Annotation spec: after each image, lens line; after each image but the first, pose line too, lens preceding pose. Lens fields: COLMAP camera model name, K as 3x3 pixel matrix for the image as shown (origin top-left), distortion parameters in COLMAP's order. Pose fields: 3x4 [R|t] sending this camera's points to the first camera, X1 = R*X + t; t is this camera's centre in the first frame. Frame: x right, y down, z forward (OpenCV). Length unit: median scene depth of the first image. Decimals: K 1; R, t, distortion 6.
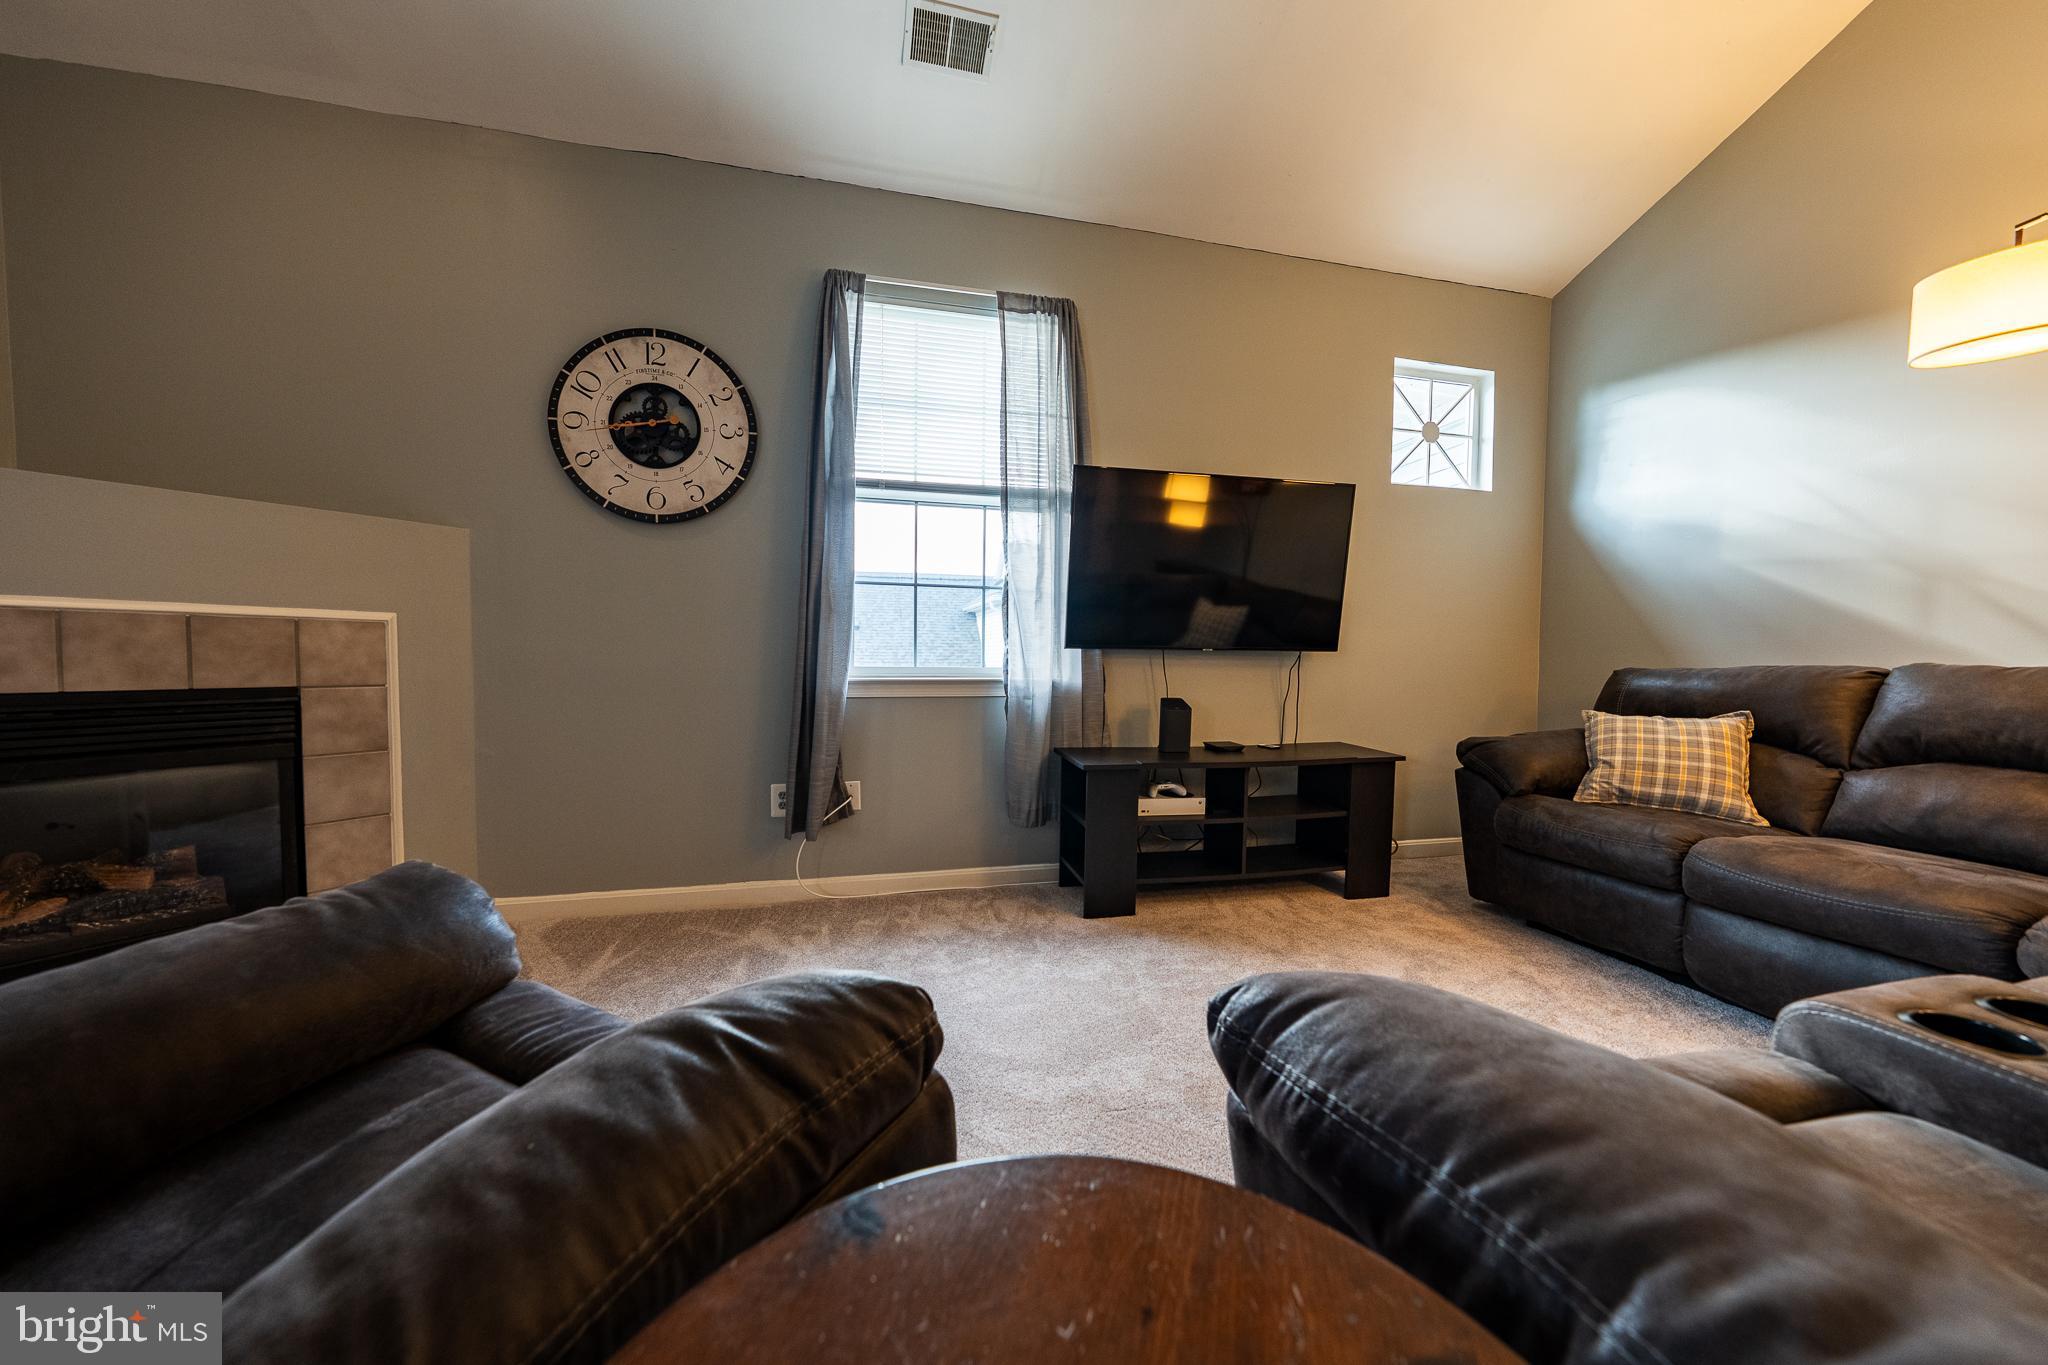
lens RADIAL K [[702.1, 0, 1038.3], [0, 702.1, 674.1], [0, 0, 1]] dist [-0.000698, -0.000067]
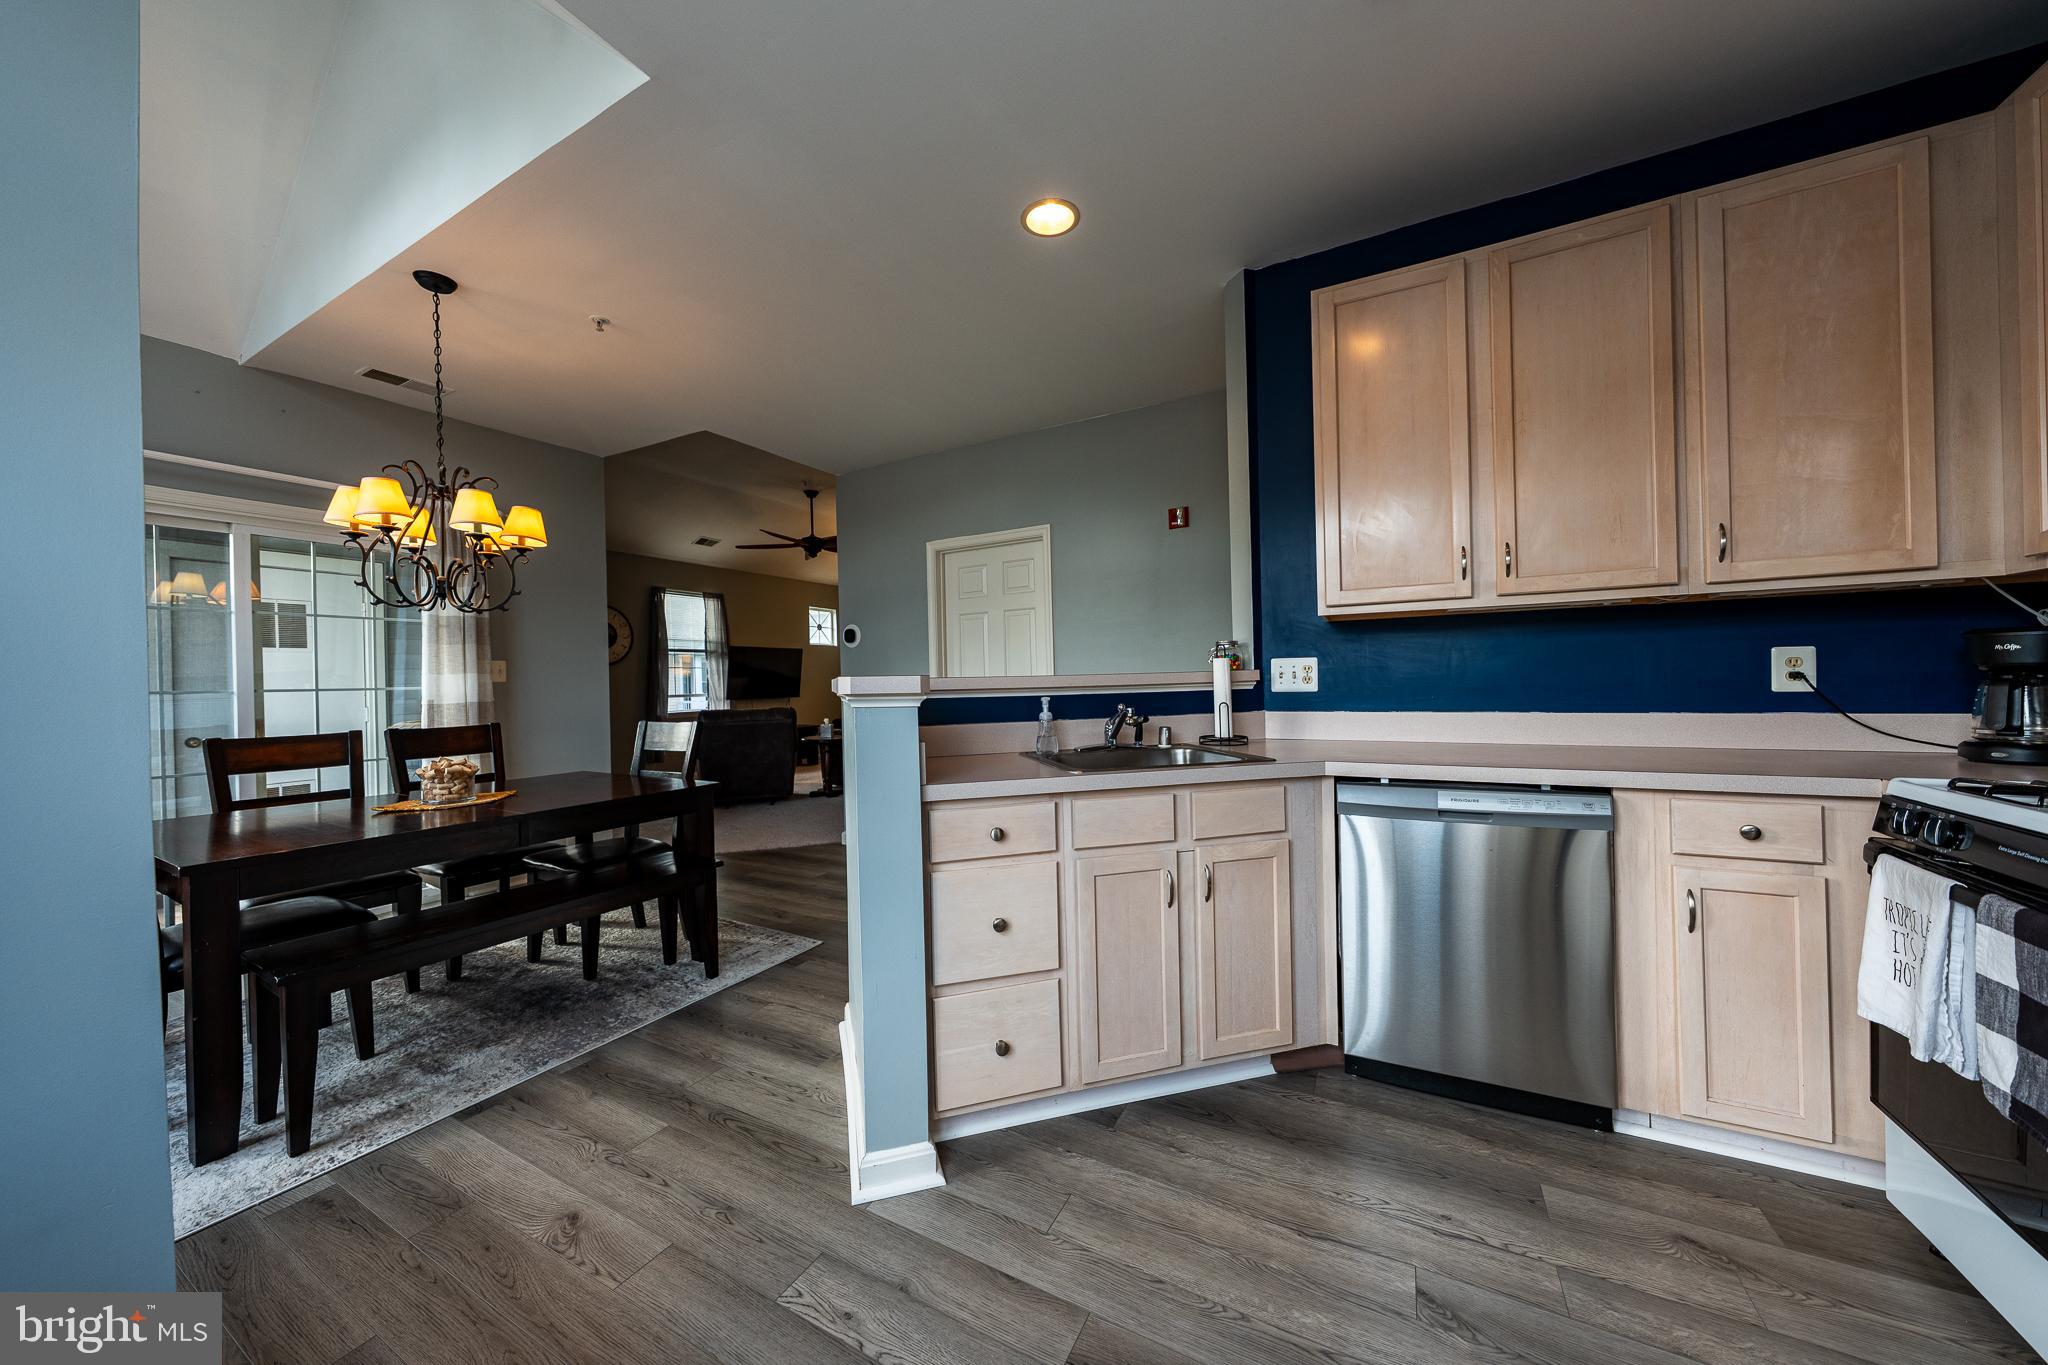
lens RADIAL K [[693.0, 0, 1021.2], [0, 693.0, 686.6], [0, 0, 1]] dist [-0.000142, -0.000026]
pose [[0.670974, -0.030150, 0.740868, -1.545510], [0.049332, 0.998774, -0.004033, -0.021940], [-0.739838, 0.039255, 0.671639, -2.360145]]
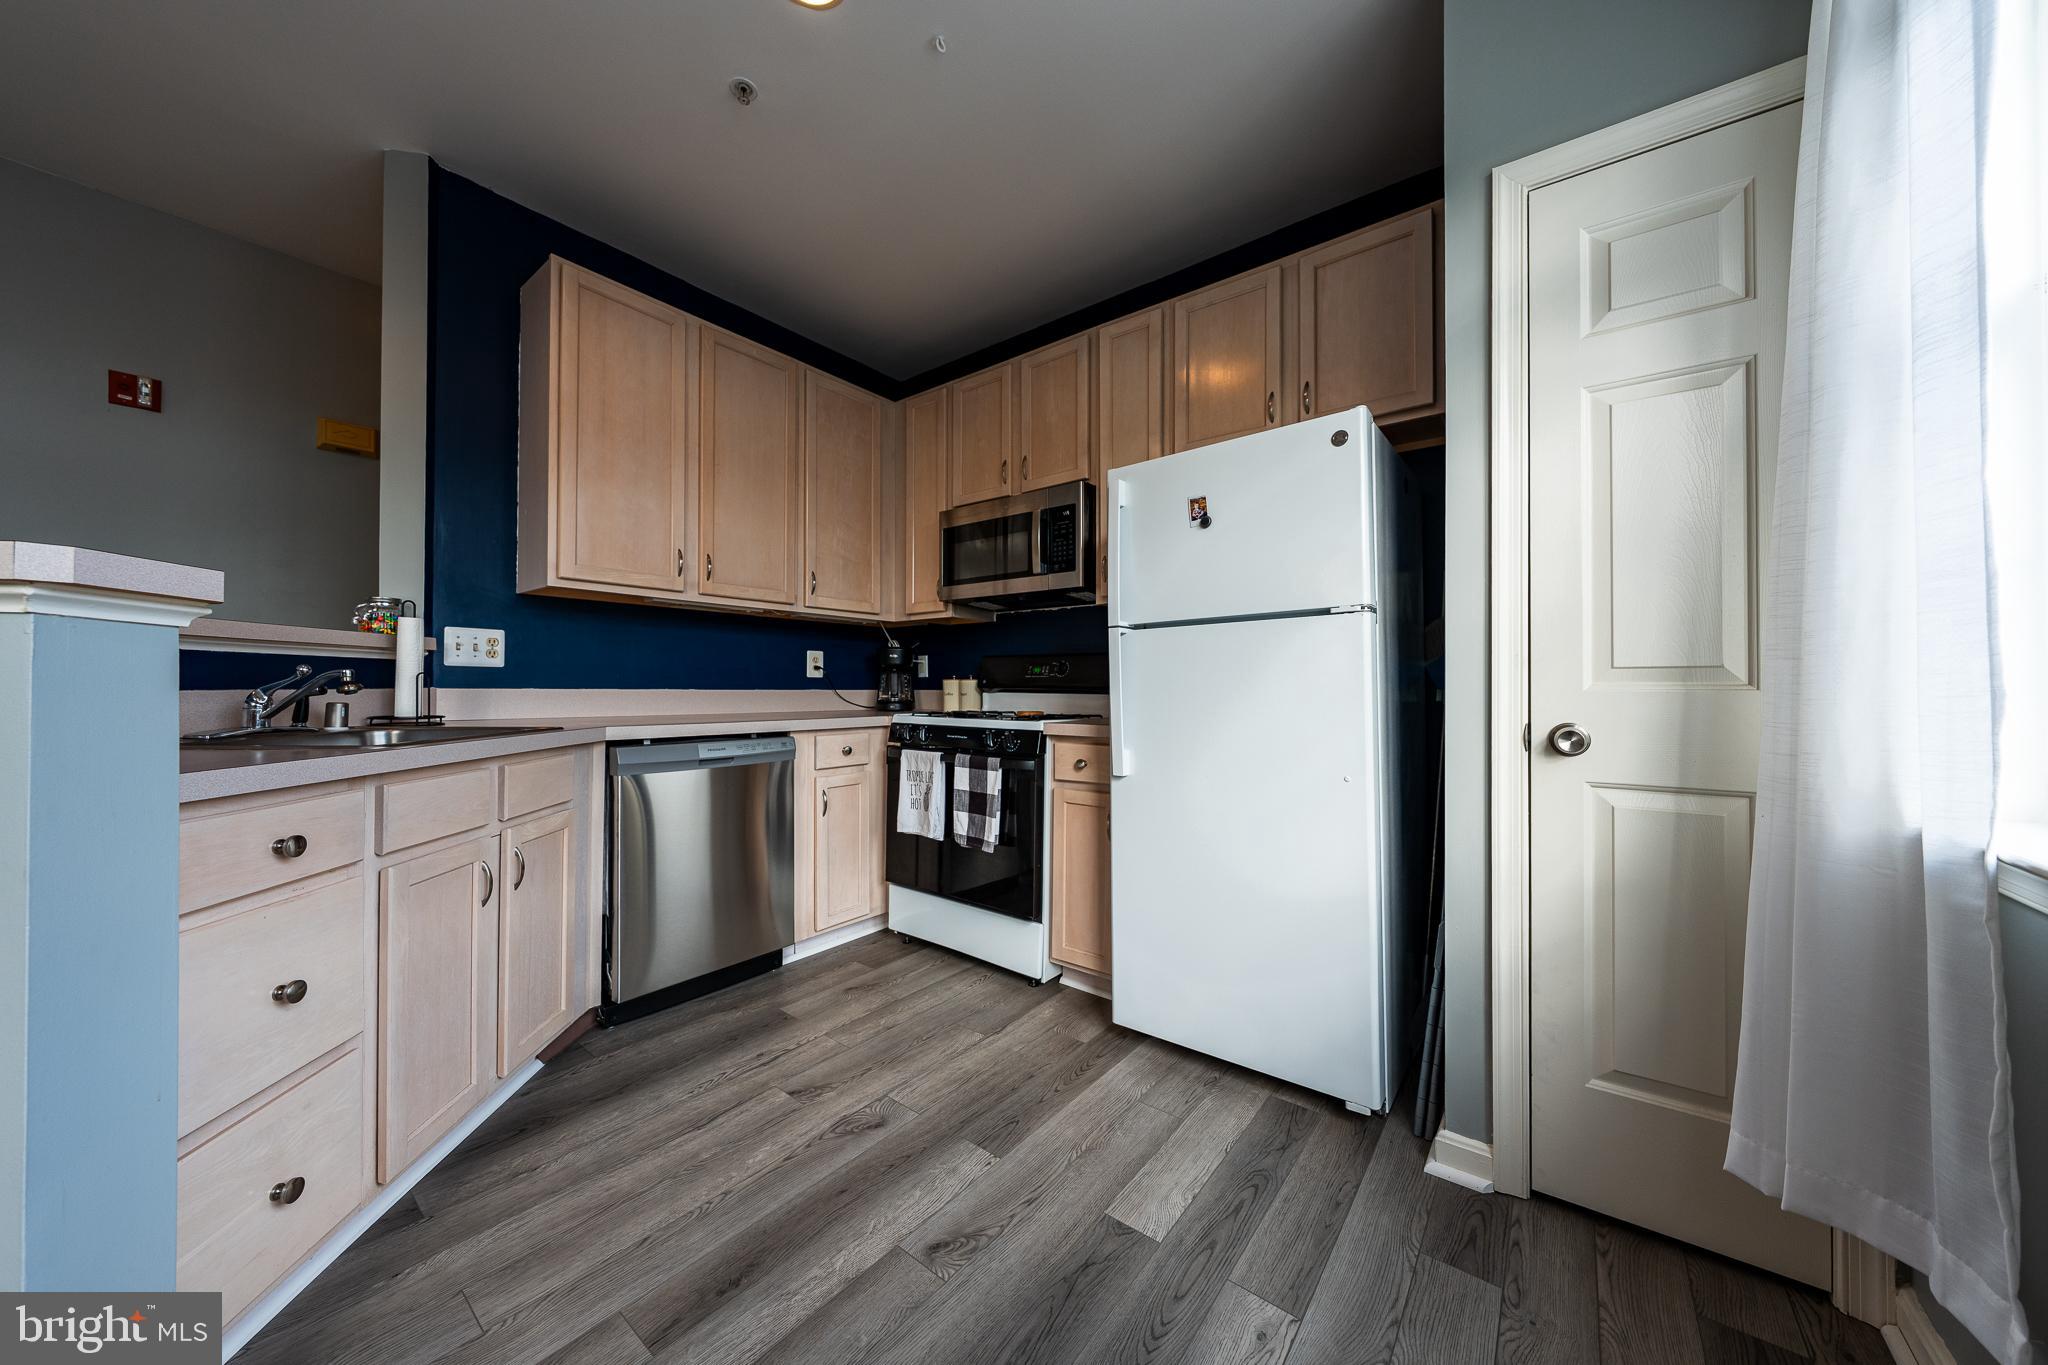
lens RADIAL K [[693.0, 0, 1021.2], [0, 693.0, 686.6], [0, 0, 1]] dist [-0.000142, -0.000026]
pose [[-0.617146, -0.008735, 0.786800, -1.667850], [0.012967, 0.999690, 0.021269, 0.016722], [-0.786742, 0.023328, -0.616841, -1.982754]]
